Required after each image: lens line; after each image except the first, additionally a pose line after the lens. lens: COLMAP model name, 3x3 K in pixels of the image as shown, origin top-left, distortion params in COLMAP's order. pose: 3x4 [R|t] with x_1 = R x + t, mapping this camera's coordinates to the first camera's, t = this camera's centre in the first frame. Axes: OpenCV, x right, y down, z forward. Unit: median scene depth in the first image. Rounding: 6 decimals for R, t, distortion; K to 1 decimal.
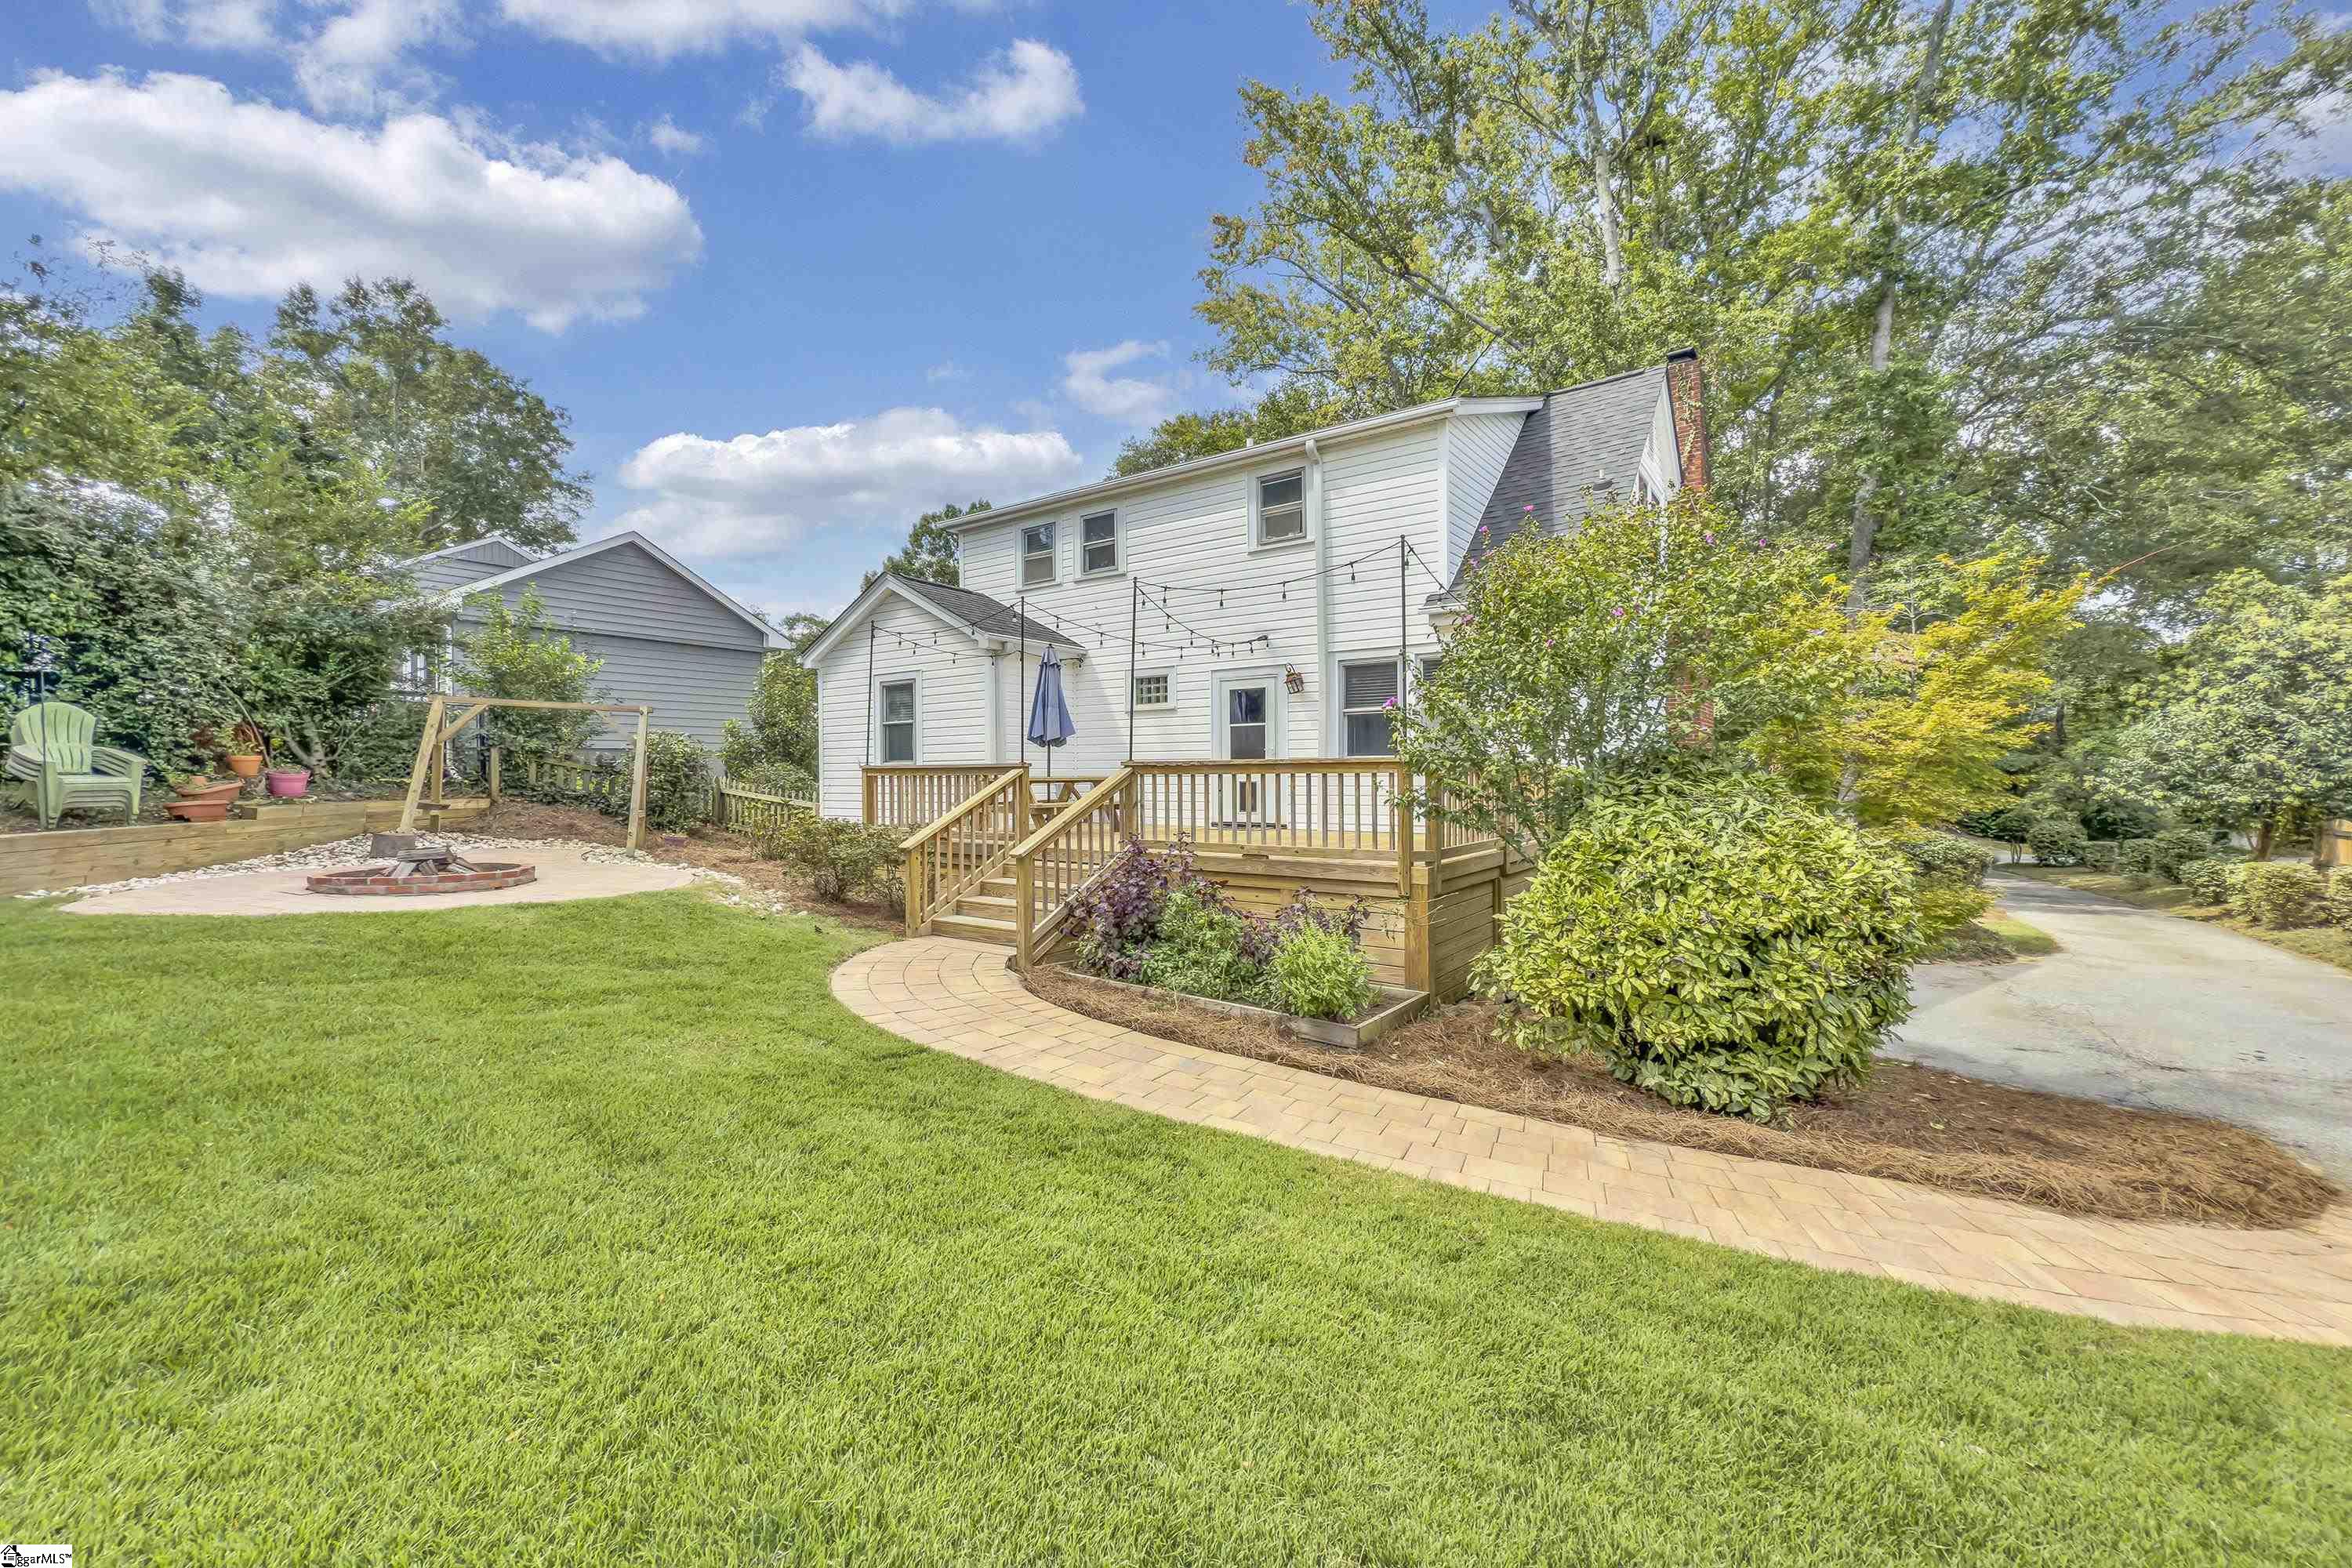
lens RADIAL K [[951.9, 0, 1182.3], [0, 951.9, 786.0], [0, 0, 1]] dist [0.002615, 0.000964]
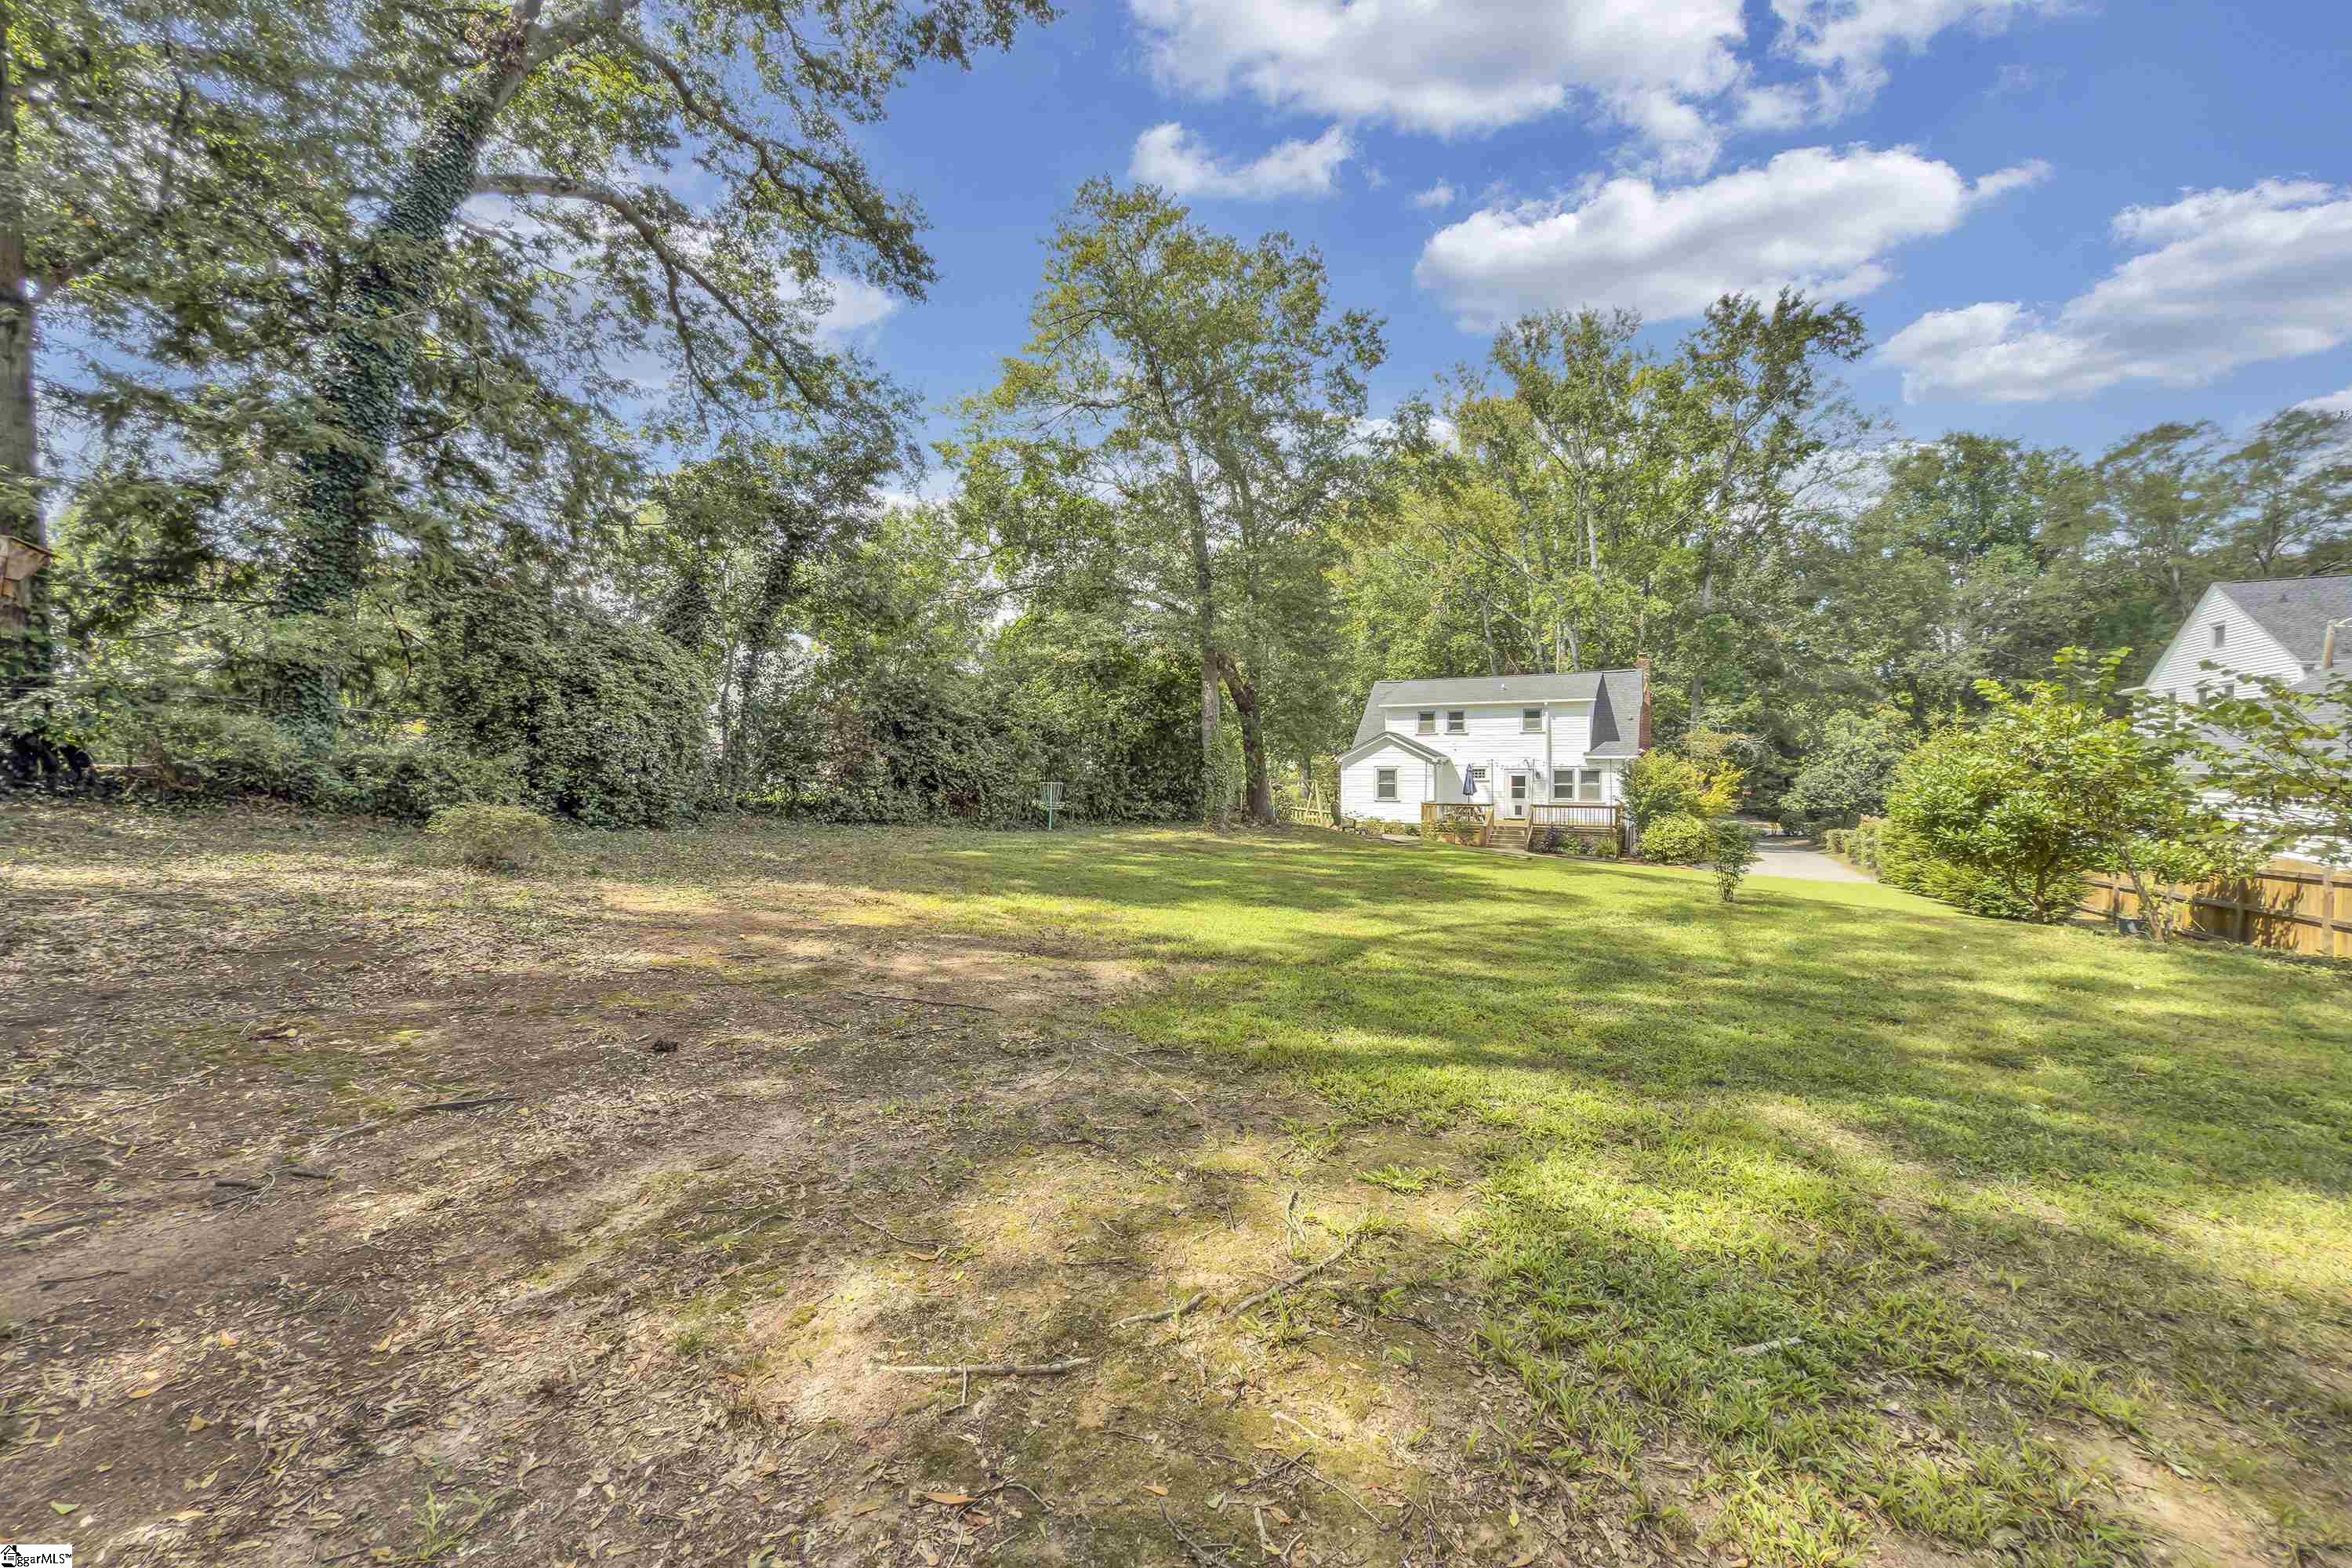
lens RADIAL K [[951.9, 0, 1170.6], [0, 951.9, 776.0], [0, 0, 1]] dist [0.002615, 0.000964]
pose [[0.992603, 0.001798, 0.121395, -1.294762], [-0.002934, 0.999954, 0.009180, -0.112740], [-0.121372, -0.009468, 0.992562, -1.772155]]
